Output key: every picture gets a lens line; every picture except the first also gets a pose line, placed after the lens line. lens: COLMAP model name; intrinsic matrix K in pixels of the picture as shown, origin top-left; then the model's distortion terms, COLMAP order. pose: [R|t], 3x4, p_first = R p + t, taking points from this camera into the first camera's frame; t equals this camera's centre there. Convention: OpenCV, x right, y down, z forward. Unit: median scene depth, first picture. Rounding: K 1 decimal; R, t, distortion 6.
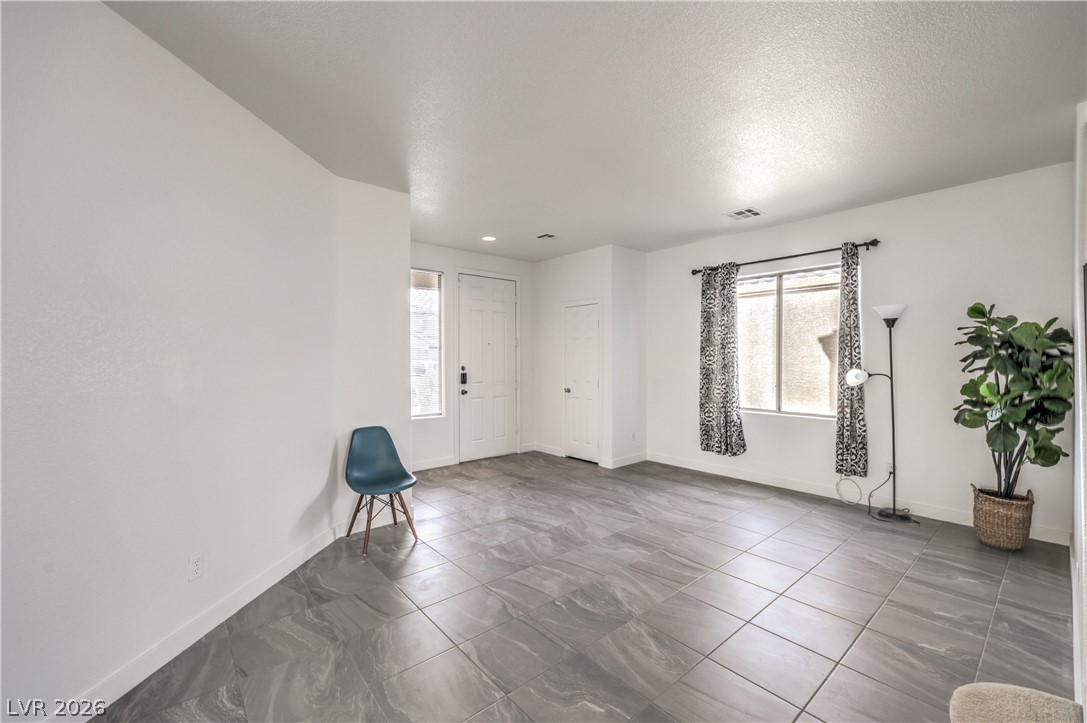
lens RADIAL K [[450.7, 0, 543.5], [0, 450.7, 361.5], [0, 0, 1]] dist [-0.000255, 0.004705]
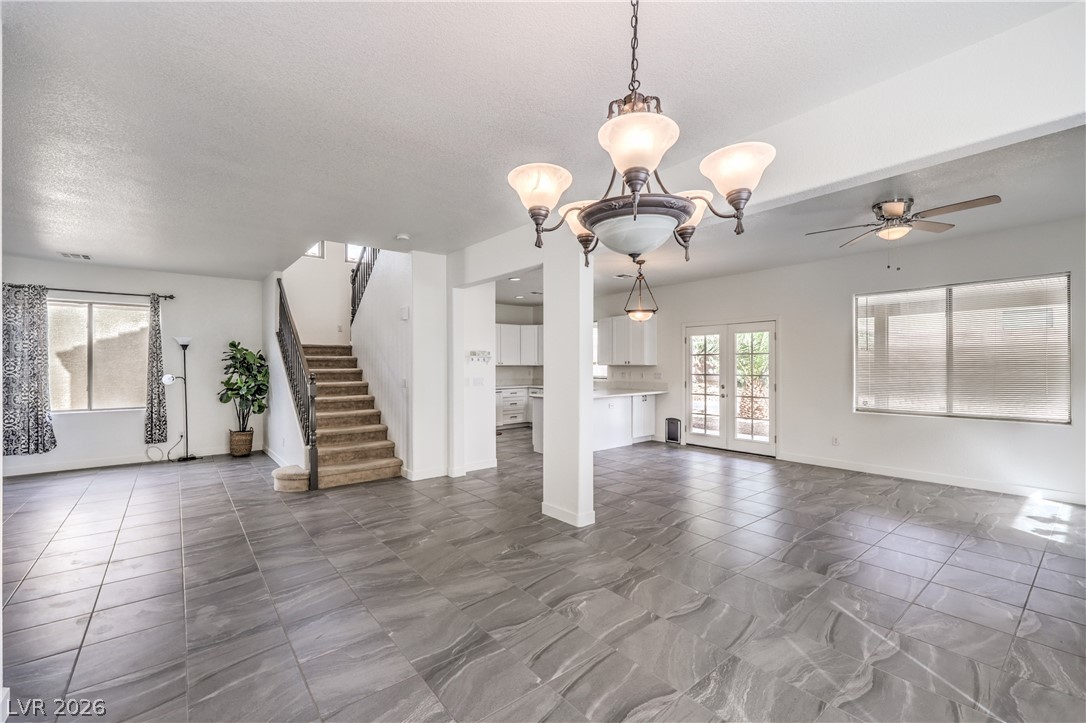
lens RADIAL K [[455.5, 0, 541.2], [0, 455.5, 366.4], [0, 0, 1]] dist [-0.000949, -0.000068]
pose [[0.027471, -0.000907, 0.999622, -0.876459], [0.009153, 0.999958, 0.000656, -0.001199], [-0.999581, 0.009132, 0.027478, -0.379325]]
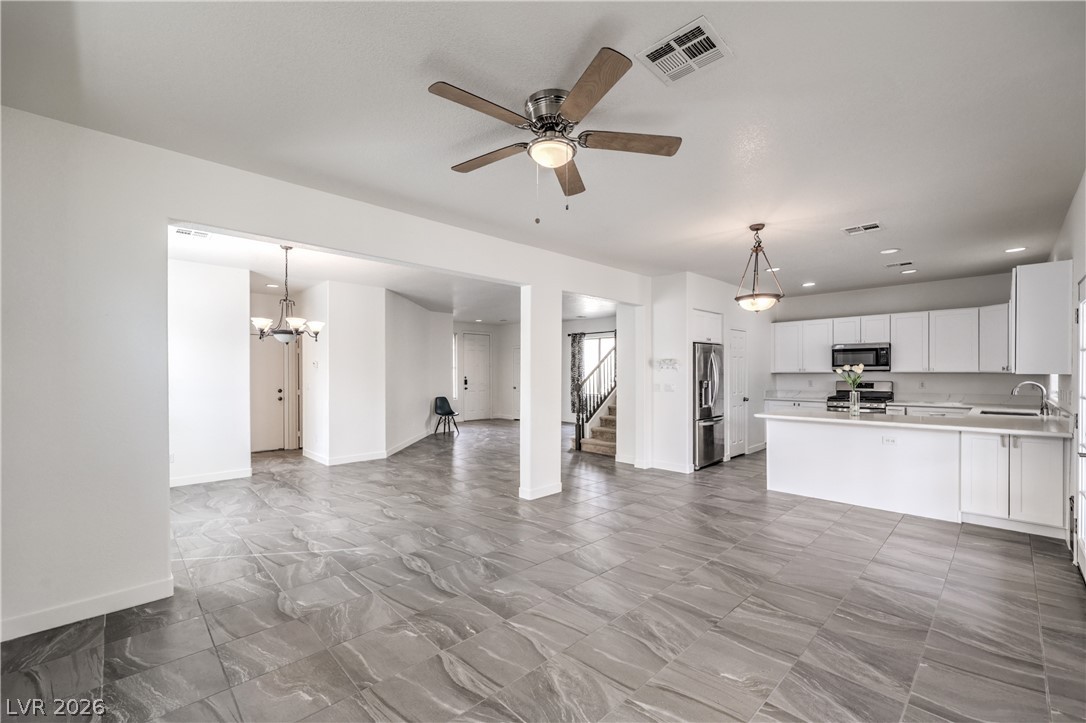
lens RADIAL K [[447.4, 0, 535.2], [0, 447.4, 373.6], [0, 0, 1]] dist [0.000304, 0.000186]
pose [[0.998641, -0.000395, 0.052114, 0.061169], [0.000423, 1.000000, -0.000527, -0.001839], [-0.052114, 0.000548, 0.998641, -1.668334]]
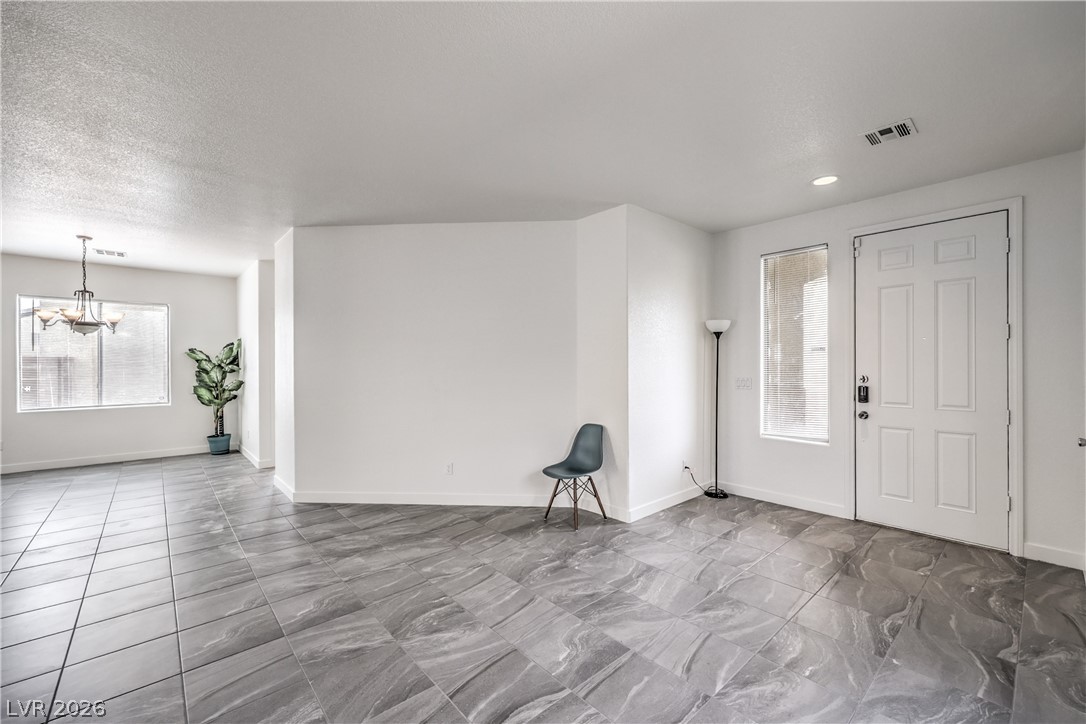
lens RADIAL K [[443.3, 0, 543.0], [0, 443.3, 362.0], [0, 0, 1]] dist [-0.000231, 0.000011]
pose [[0.018603, -0.002480, -0.999824, 0.671670], [-0.002587, 0.999993, -0.002529, -0.009523], [0.999824, 0.002633, 0.018596, 0.758386]]
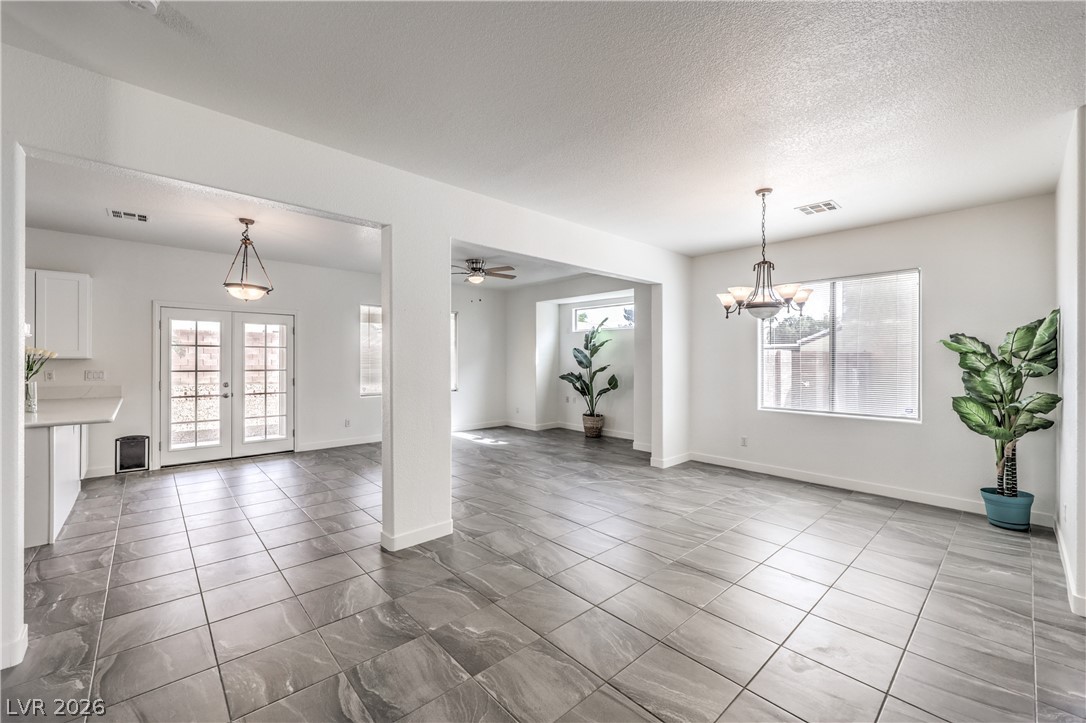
lens RADIAL K [[435.0, 0, 534.8], [0, 435.0, 361.8], [0, 0, 1]] dist [-0.000092, -0.000119]
pose [[-0.999733, -0.001961, -0.023008, -0.059127], [-0.002157, 0.999962, 0.008467, -0.004258], [0.022990, 0.008514, -0.999699, 0.421334]]
